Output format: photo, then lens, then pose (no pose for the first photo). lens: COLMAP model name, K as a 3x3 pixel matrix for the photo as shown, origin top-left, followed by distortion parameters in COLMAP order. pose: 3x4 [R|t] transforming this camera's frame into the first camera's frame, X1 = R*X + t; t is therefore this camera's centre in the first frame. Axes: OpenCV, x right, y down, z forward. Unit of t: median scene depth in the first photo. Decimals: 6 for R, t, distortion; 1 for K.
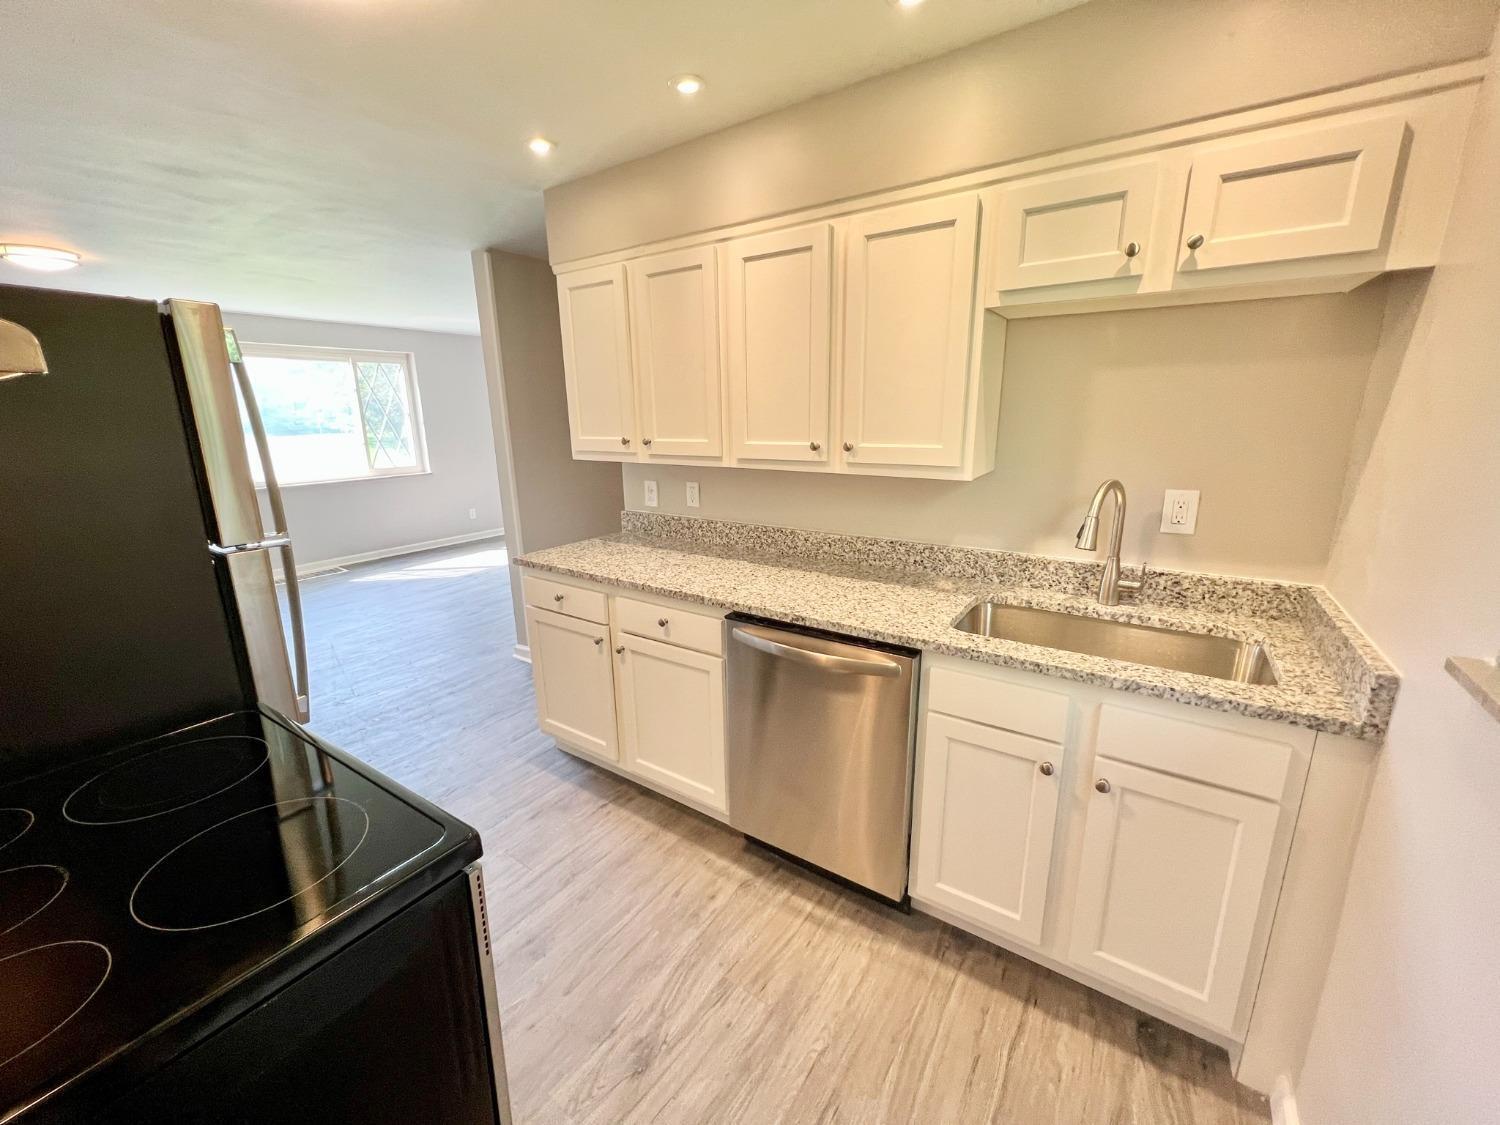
lens RADIAL K [[601.9, 0, 750.0], [0, 601.9, 562.5], [0, 0, 1]] dist [-0.001215, 0.000360]
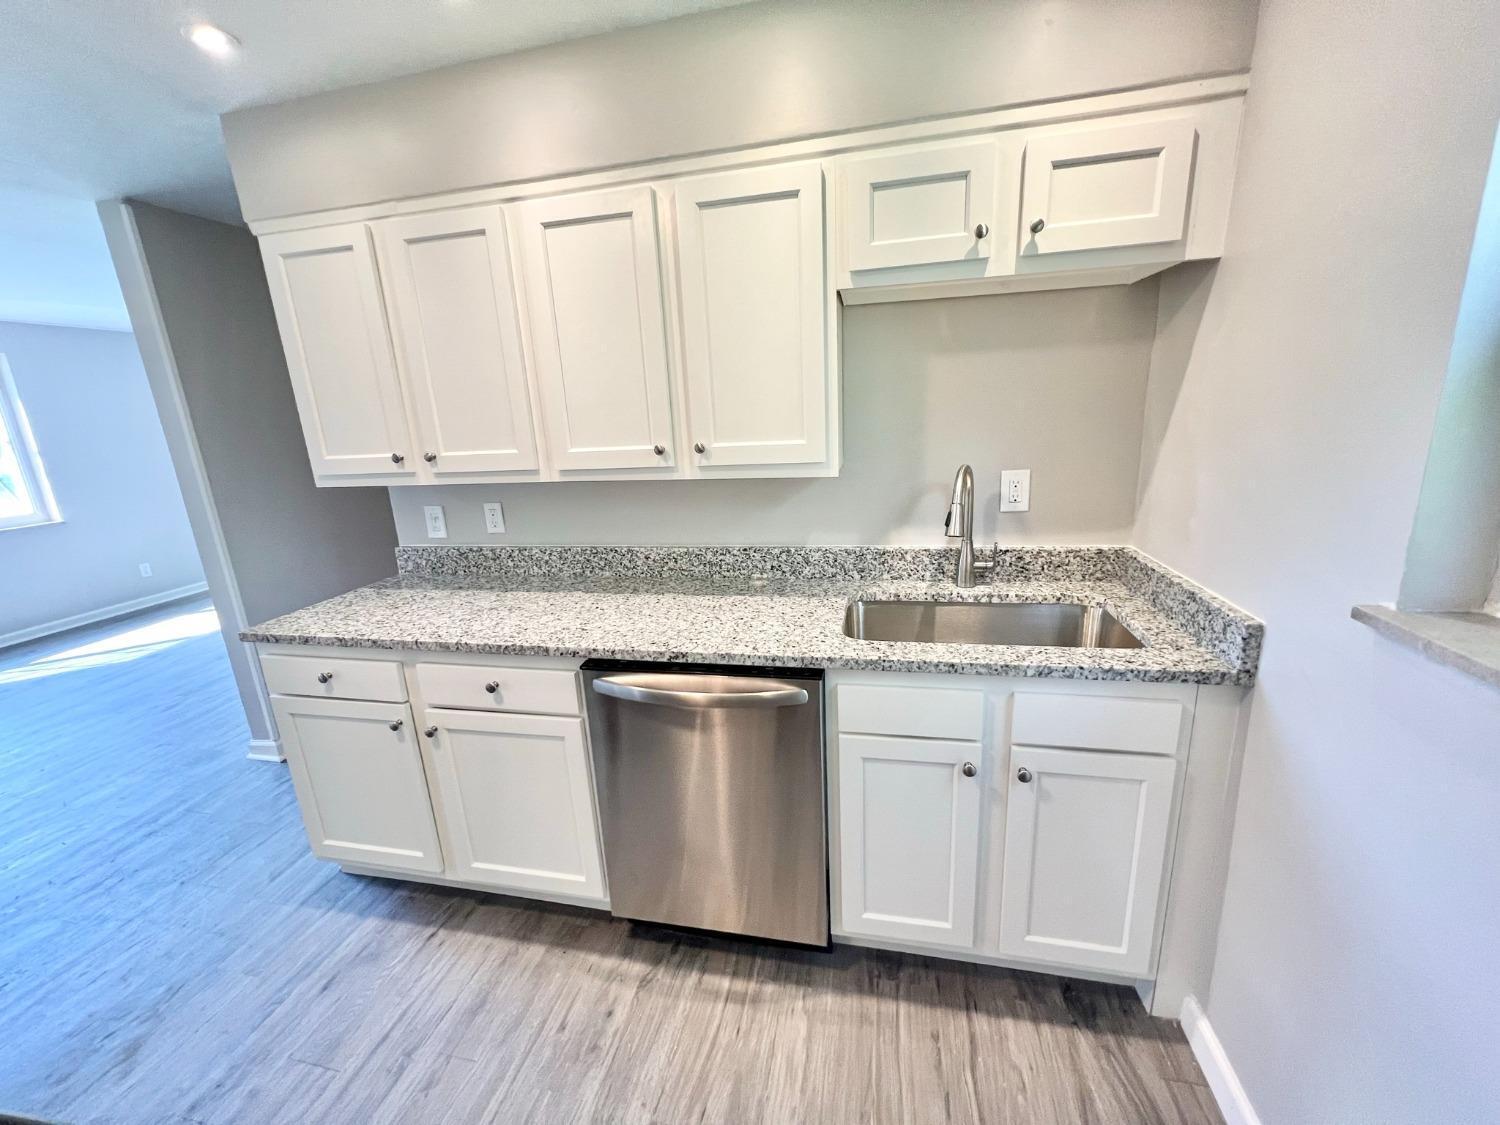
lens RADIAL K [[601.9, 0, 750.0], [0, 601.9, 562.5], [0, 0, 1]] dist [-0.001215, 0.000360]
pose [[0.928995, -0.124341, 0.348579, -0.097117], [0.126222, 0.991849, 0.017409, -0.035488], [-0.347903, 0.027826, 0.937118, 0.170639]]
